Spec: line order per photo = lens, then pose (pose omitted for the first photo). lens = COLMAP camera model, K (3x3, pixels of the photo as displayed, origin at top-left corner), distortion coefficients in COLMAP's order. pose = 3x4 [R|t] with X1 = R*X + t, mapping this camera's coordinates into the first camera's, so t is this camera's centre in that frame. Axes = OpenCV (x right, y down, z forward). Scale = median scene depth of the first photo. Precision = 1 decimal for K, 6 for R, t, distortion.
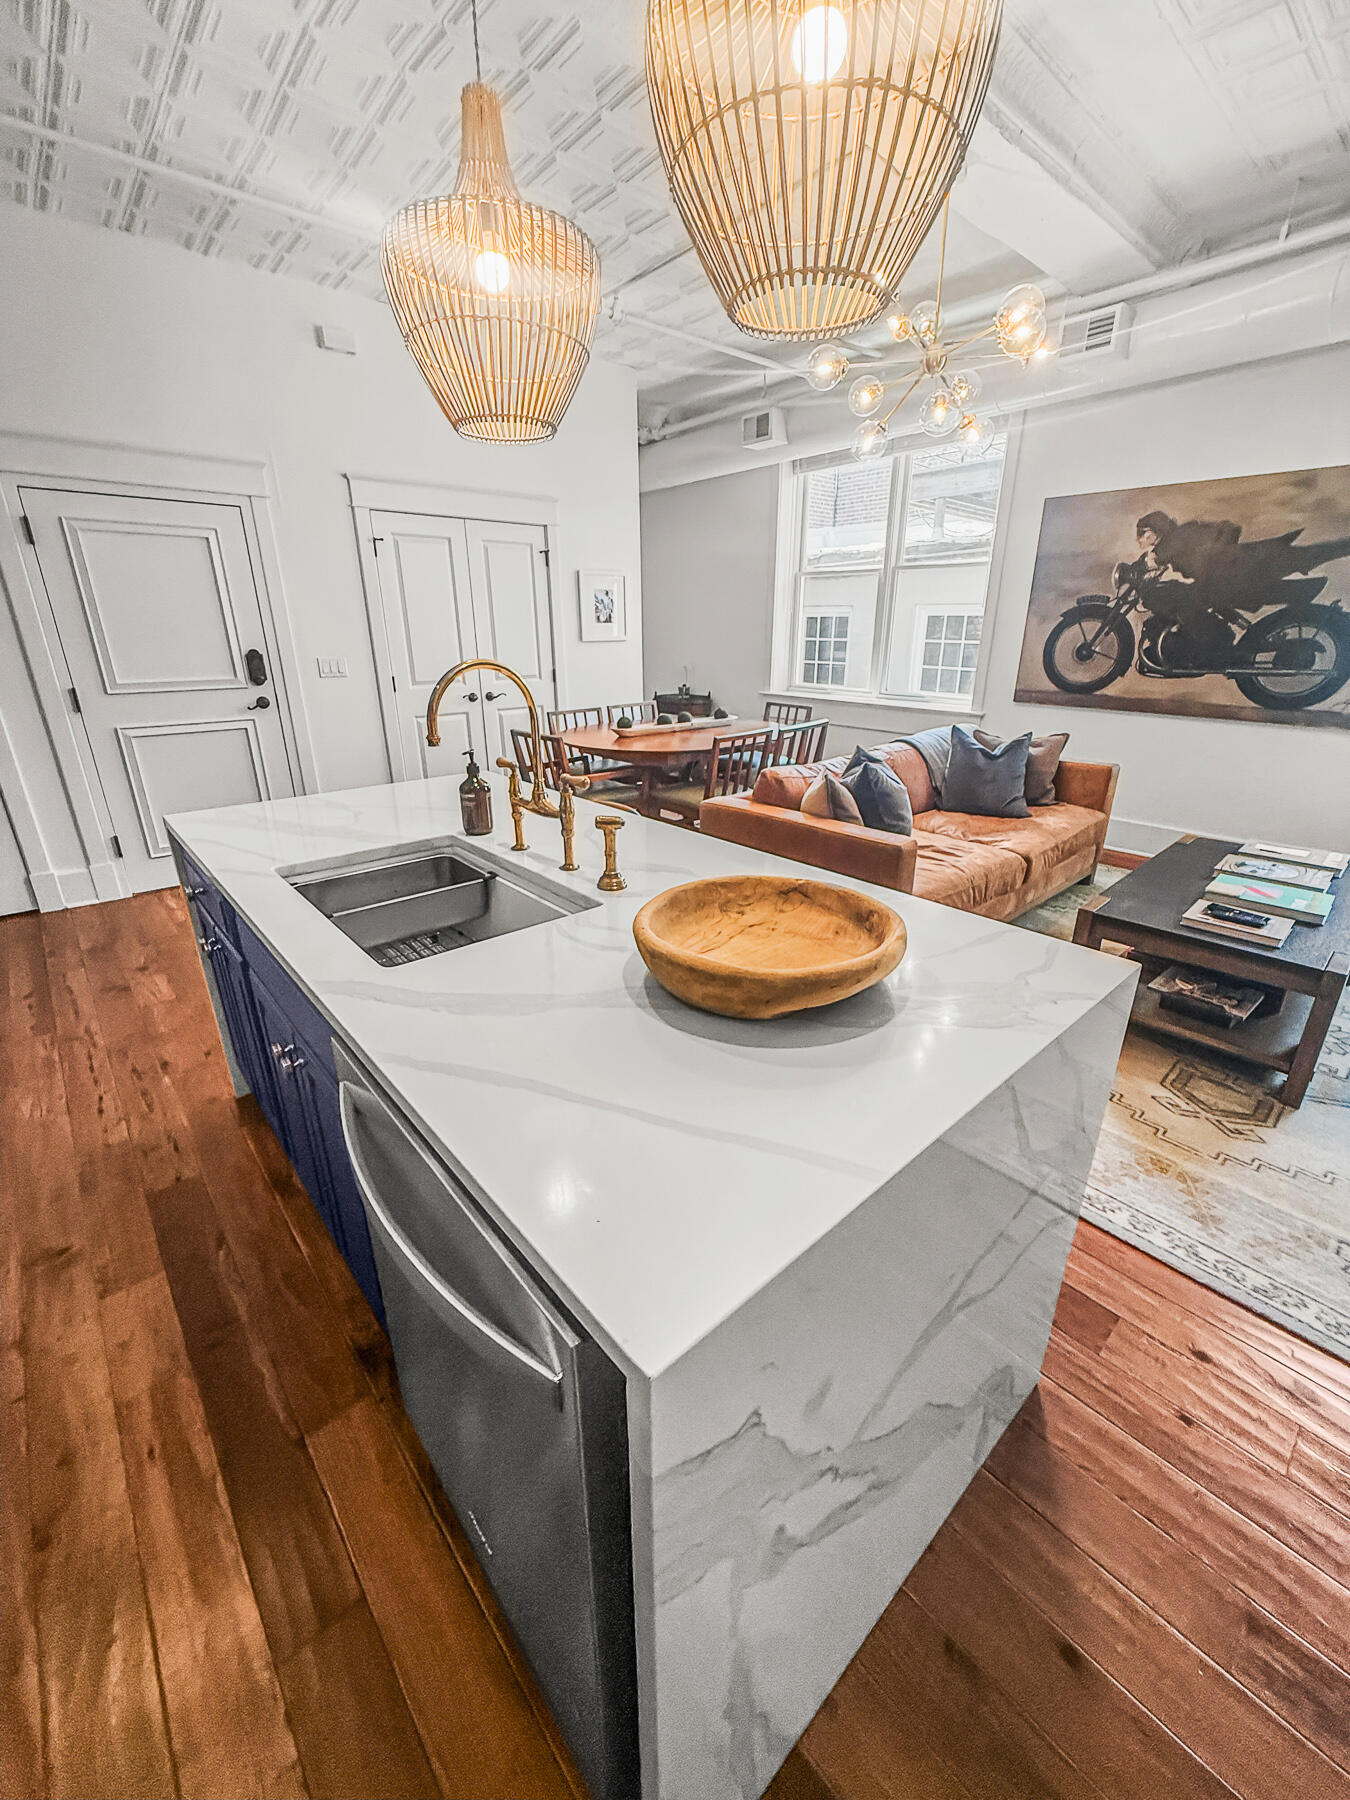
lens RADIAL K [[721.9, 0, 686.1], [0, 721.9, 895.6], [0, 0, 1]] dist [-0.000224, -0.000180]
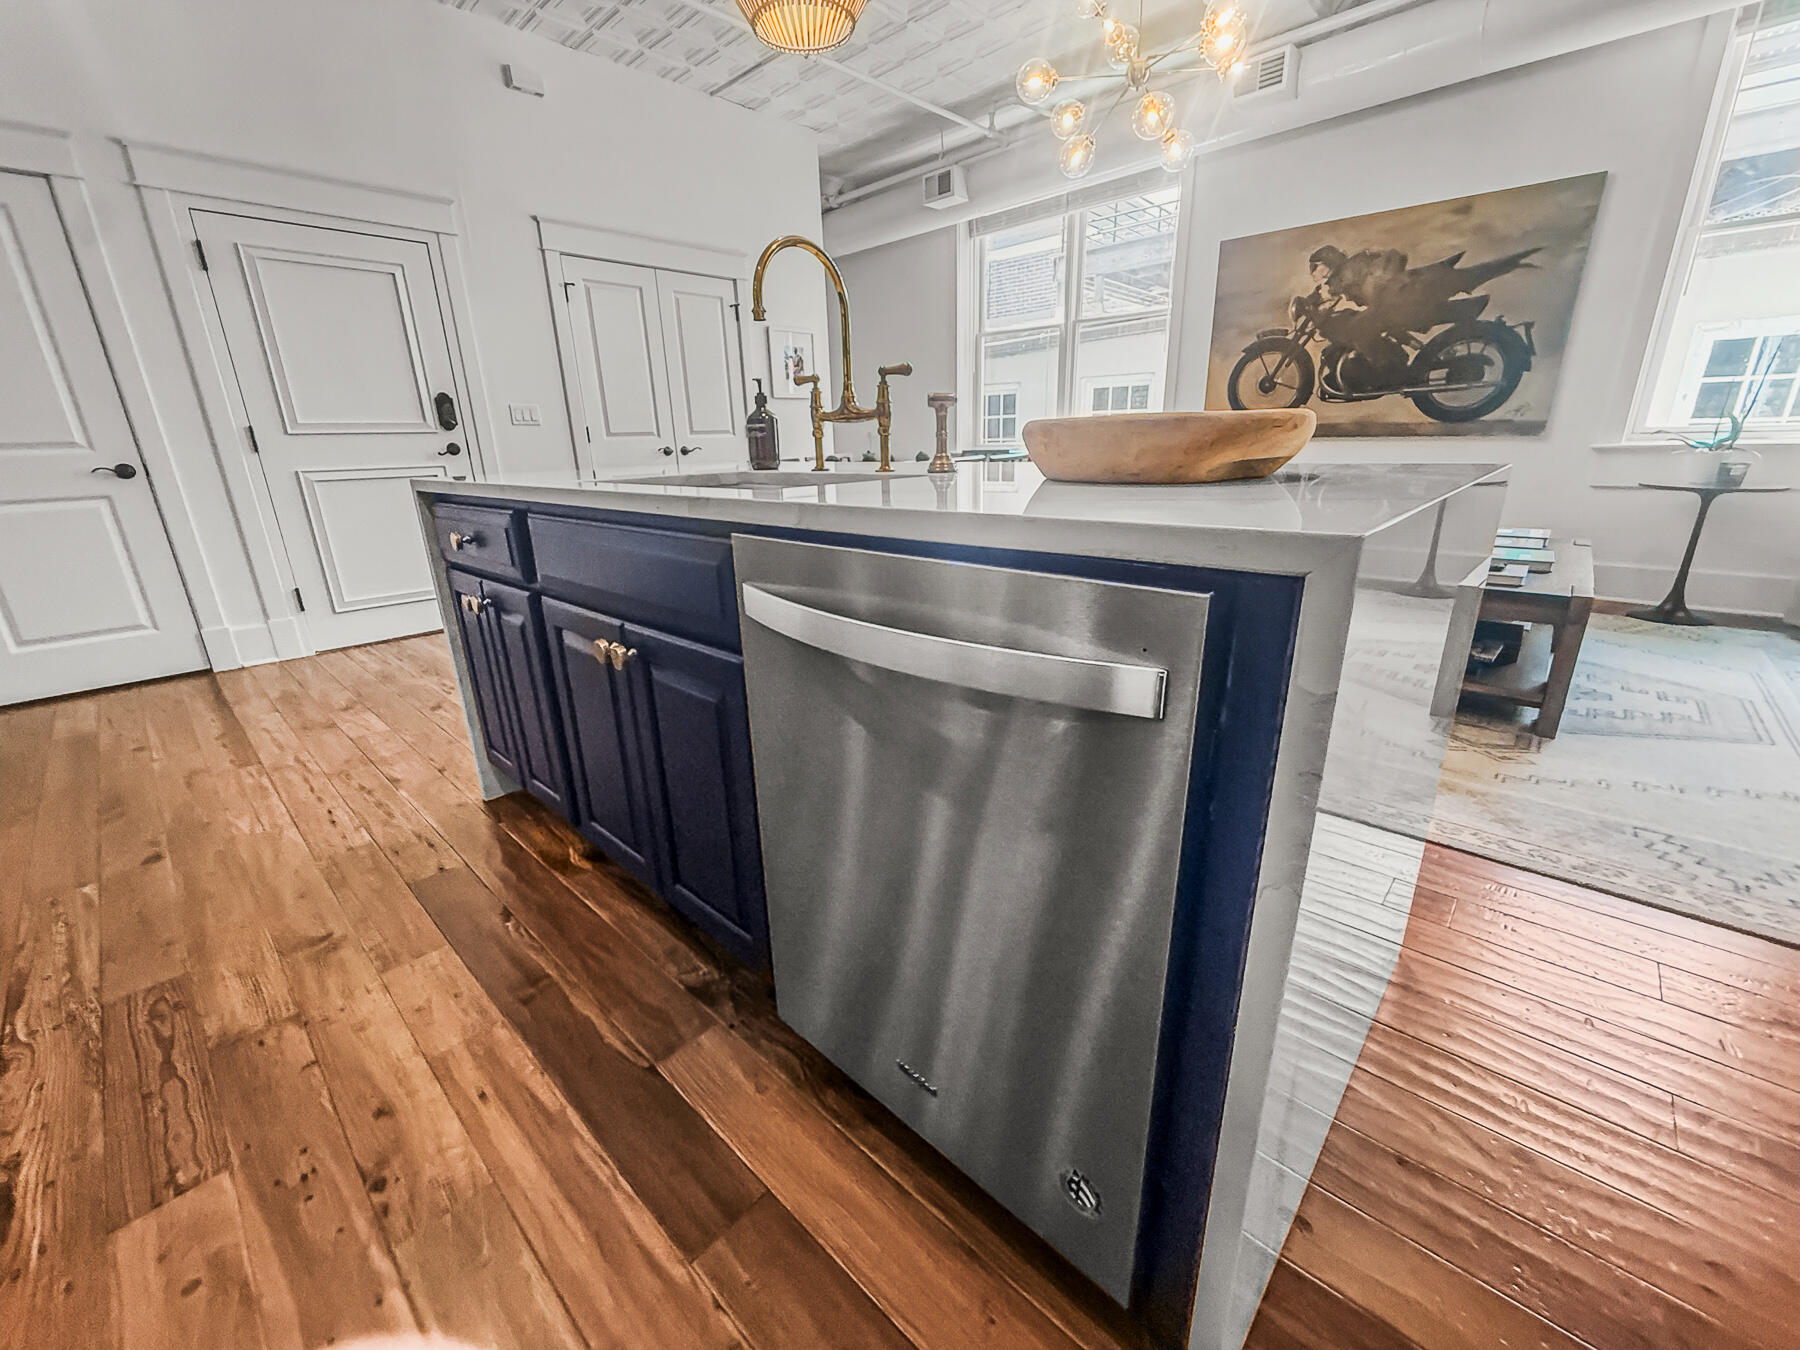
lens RADIAL K [[721.9, 0, 901.3], [0, 721.9, 673.8], [0, 0, 1]] dist [-0.000224, -0.000180]
pose [[0.995495, -0.052638, 0.078863, -0.103305], [0.056172, 0.997482, -0.043284, 0.122600], [-0.076386, 0.047519, 0.995945, 0.020826]]
